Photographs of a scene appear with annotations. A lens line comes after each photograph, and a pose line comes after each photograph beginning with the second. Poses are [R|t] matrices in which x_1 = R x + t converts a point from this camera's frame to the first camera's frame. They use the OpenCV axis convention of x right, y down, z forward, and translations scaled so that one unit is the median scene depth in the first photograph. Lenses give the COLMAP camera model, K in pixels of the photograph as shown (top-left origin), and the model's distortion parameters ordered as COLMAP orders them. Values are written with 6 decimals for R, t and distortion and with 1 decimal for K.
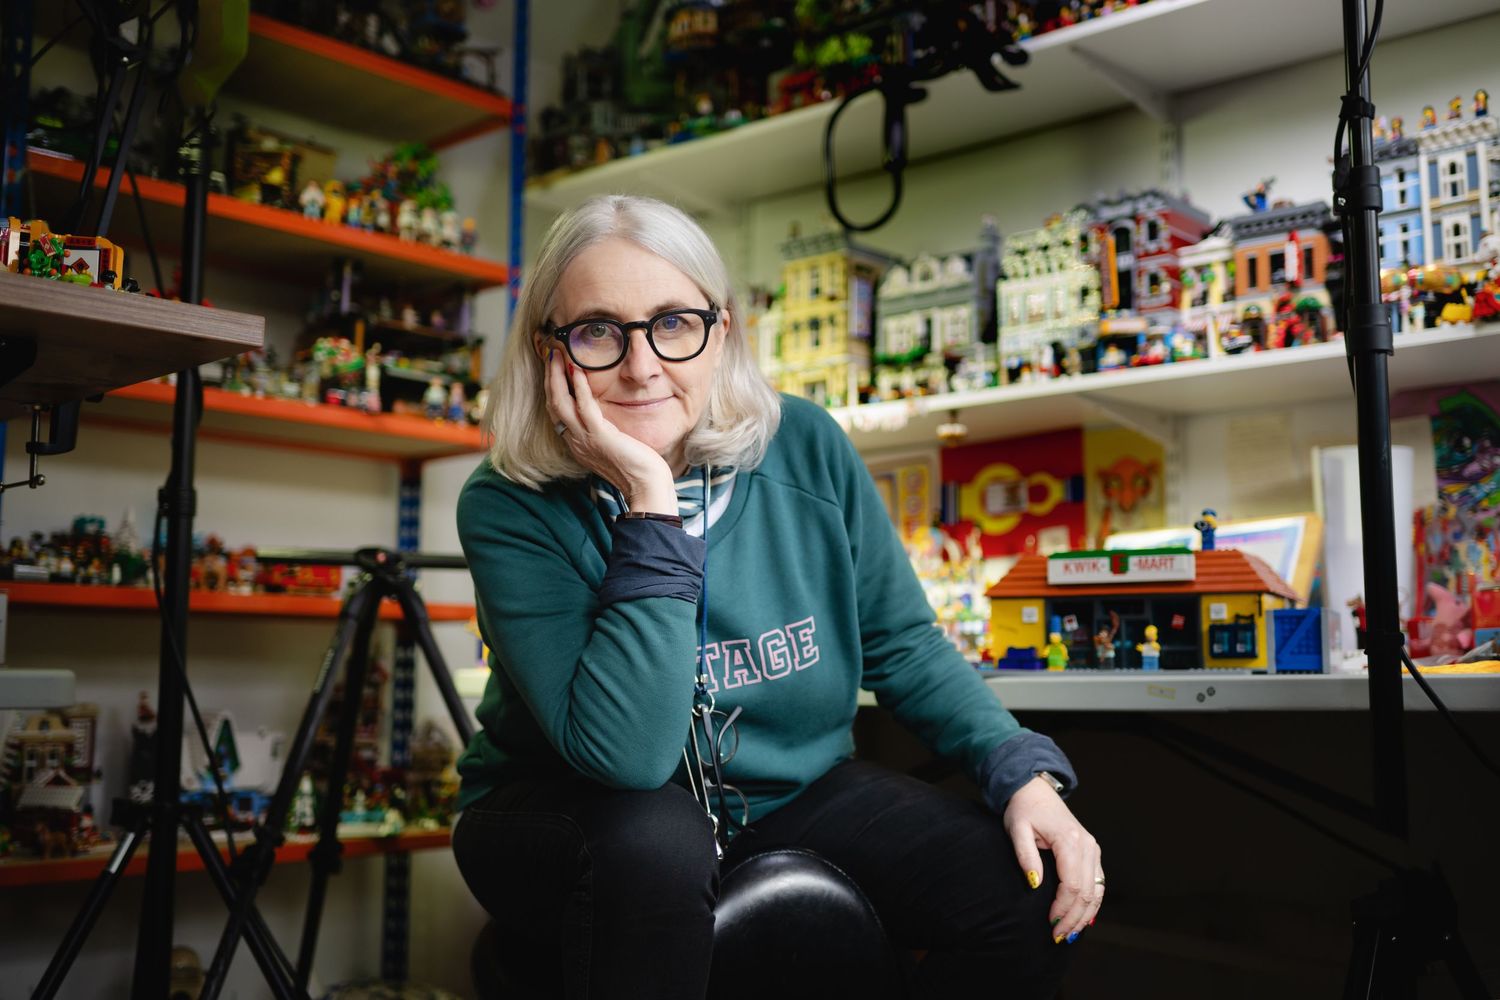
lens RADIAL K [[1679.2, 0, 750.0], [0, 1679.2, 500.0], [0, 0, 1]] dist [-0.000669, -0.003580]
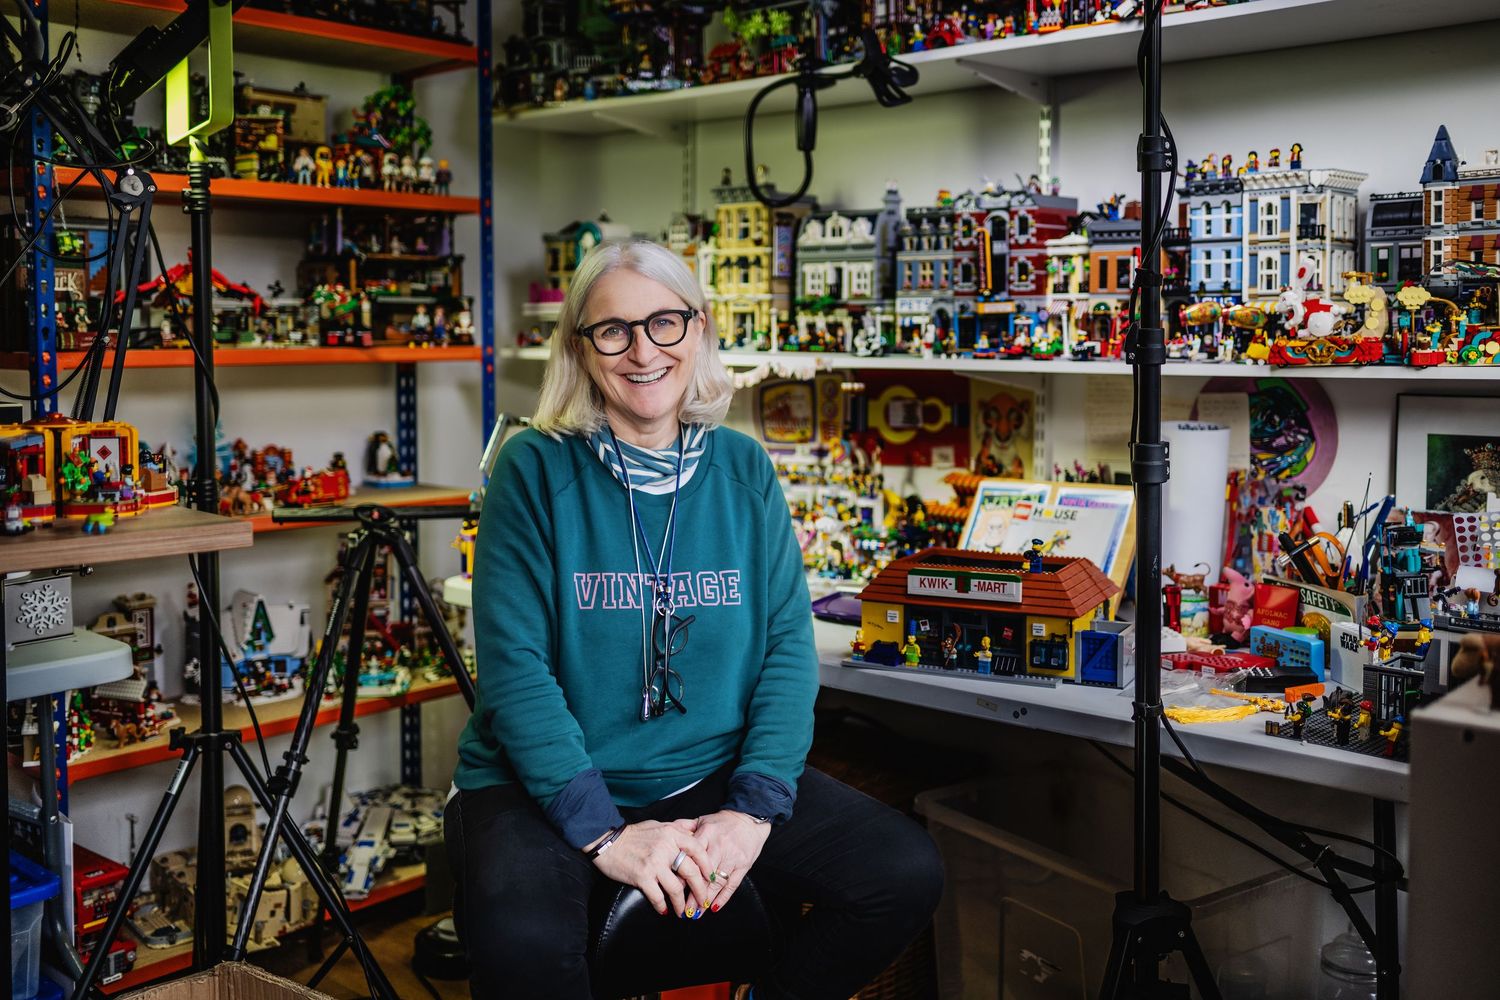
lens RADIAL K [[1485.5, 0, 724.3], [0, 1485.5, 495.7], [0, 0, 1]] dist [0.000933, -0.003000]
pose [[0.999938, -0.008862, -0.006696, 0.034884], [0.009952, 0.982534, 0.185819, -0.156338], [0.004933, -0.185874, 0.982561, -0.044334]]
